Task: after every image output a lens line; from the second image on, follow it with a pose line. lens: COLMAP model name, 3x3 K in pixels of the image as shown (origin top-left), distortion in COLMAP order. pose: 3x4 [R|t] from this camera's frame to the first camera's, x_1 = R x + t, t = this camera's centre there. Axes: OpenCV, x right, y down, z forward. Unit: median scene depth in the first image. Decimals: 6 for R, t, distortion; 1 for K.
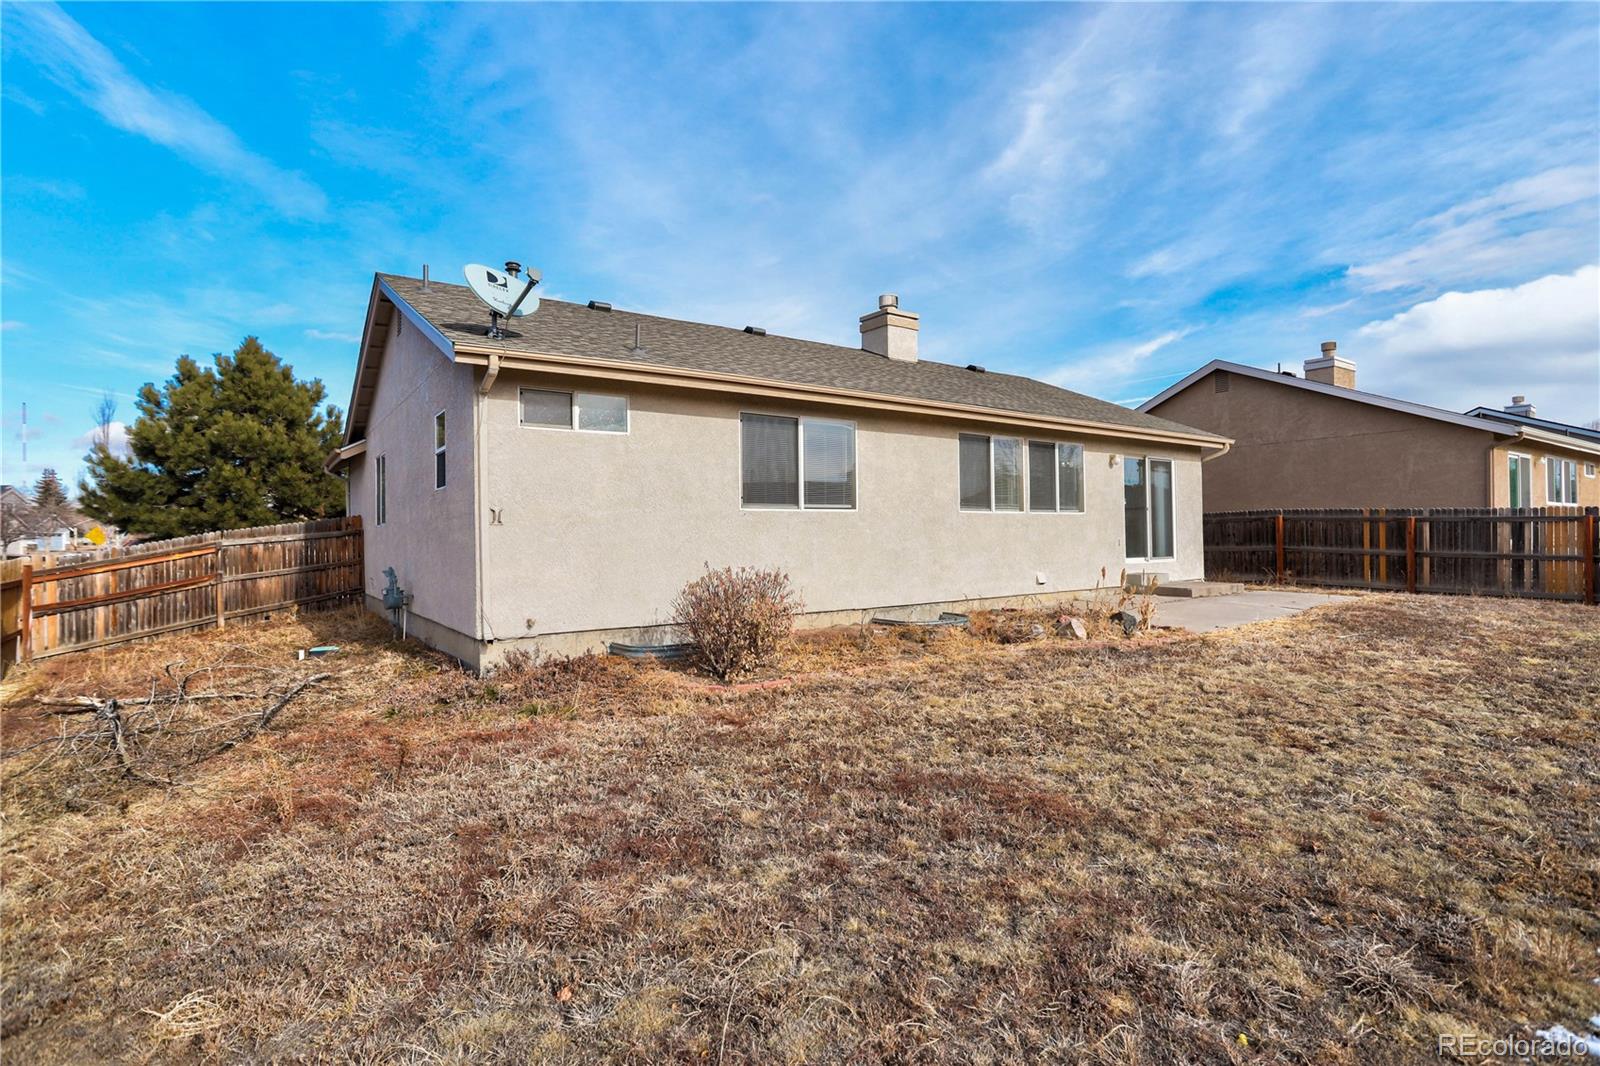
lens RADIAL K [[773.4, 0, 802.0], [0, 773.4, 517.2], [0, 0, 1]] dist [-0.002300, -0.000041]
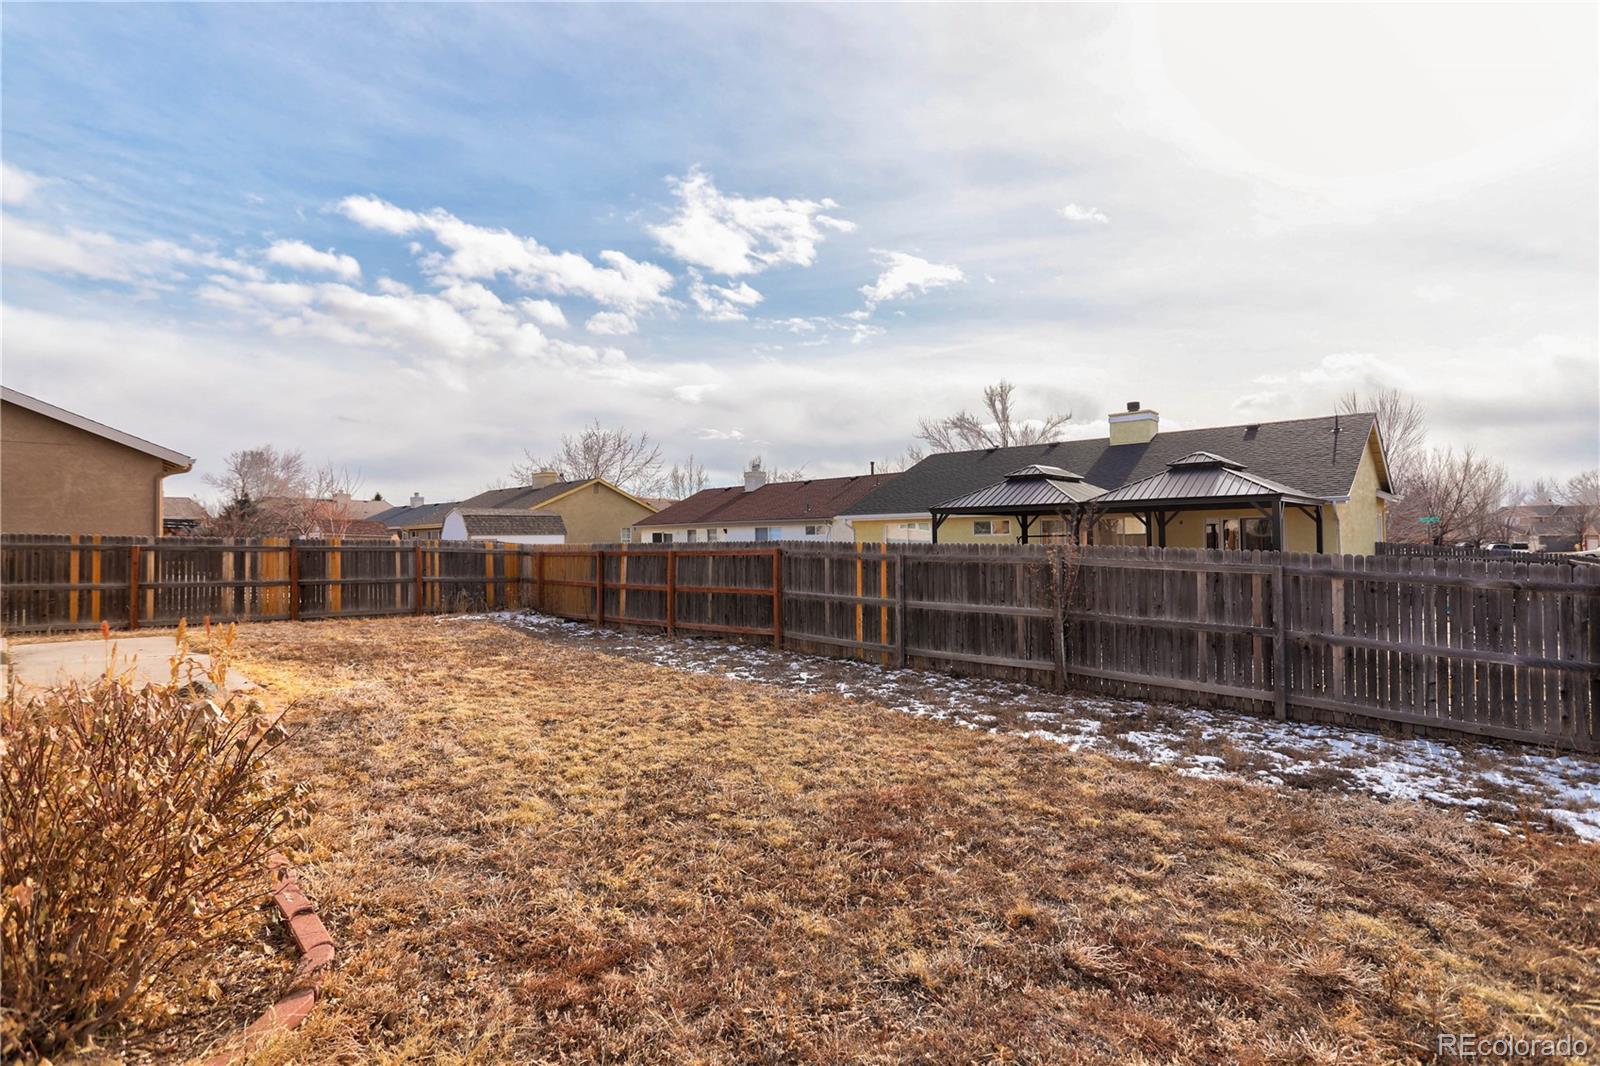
lens RADIAL K [[773.4, 0, 802.0], [0, 773.4, 517.2], [0, 0, 1]] dist [-0.002300, -0.000041]
pose [[-0.173102, 0.043984, 0.983921, -0.231125], [-0.007920, 0.998908, -0.046047, 0.002133], [-0.984872, -0.015764, -0.172564, 0.376928]]
